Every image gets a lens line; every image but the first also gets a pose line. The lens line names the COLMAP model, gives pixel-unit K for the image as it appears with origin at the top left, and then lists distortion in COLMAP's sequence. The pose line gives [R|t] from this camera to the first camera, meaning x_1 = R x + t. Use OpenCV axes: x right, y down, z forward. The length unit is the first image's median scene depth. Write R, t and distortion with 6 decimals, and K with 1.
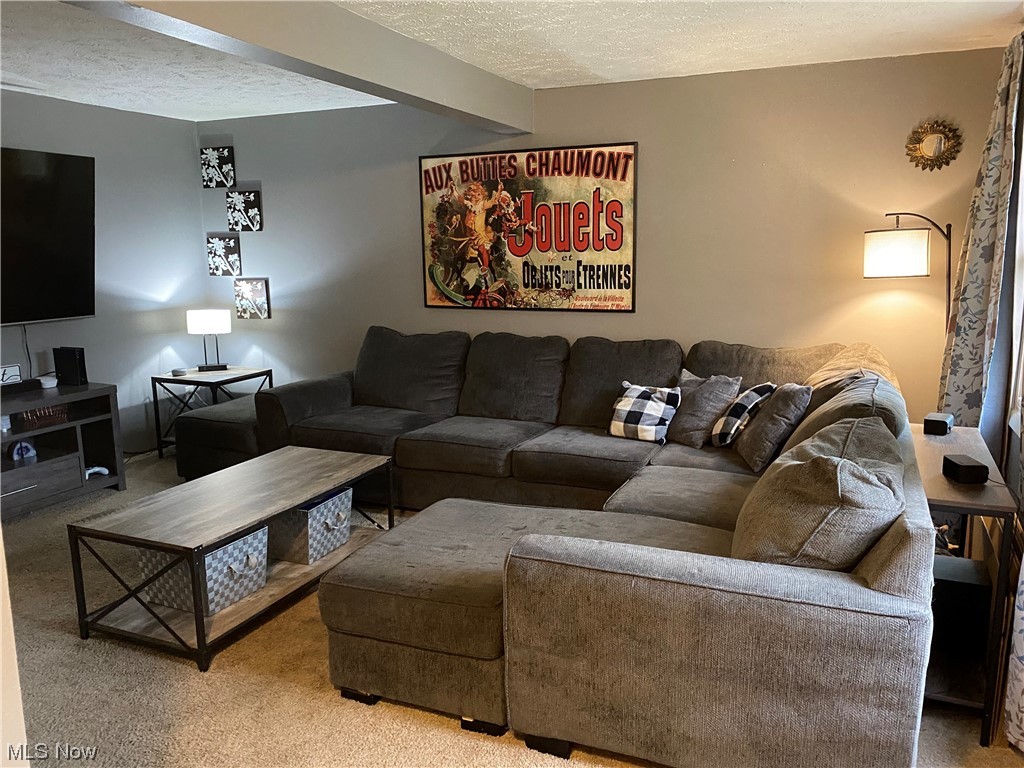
lens RADIAL K [[775.8, 0, 516.4], [0, 775.8, 393.9], [0, 0, 1]] dist [0.058083, -0.088234]
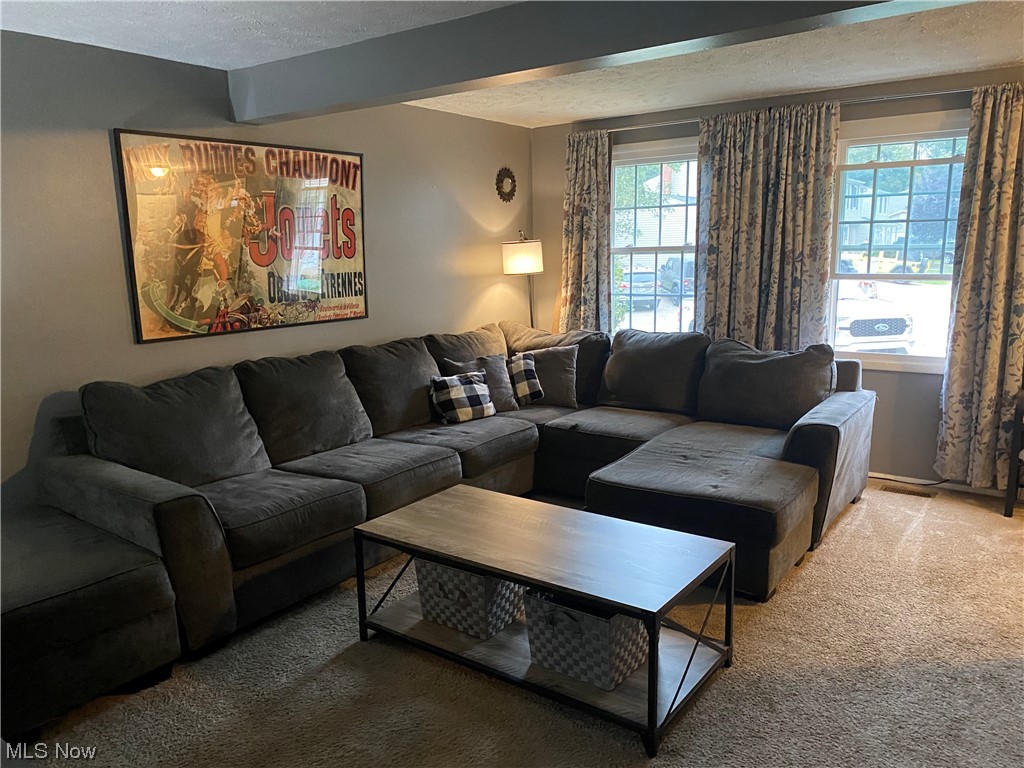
lens RADIAL K [[775.8, 0, 517.0], [0, 775.8, 379.3], [0, 0, 1]] dist [0.058083, -0.088234]
pose [[0.229298, -0.160052, 0.960107, -0.798868], [0.199965, 0.973095, 0.114460, -0.102336], [-0.952595, 0.165742, 0.255133, 0.554870]]
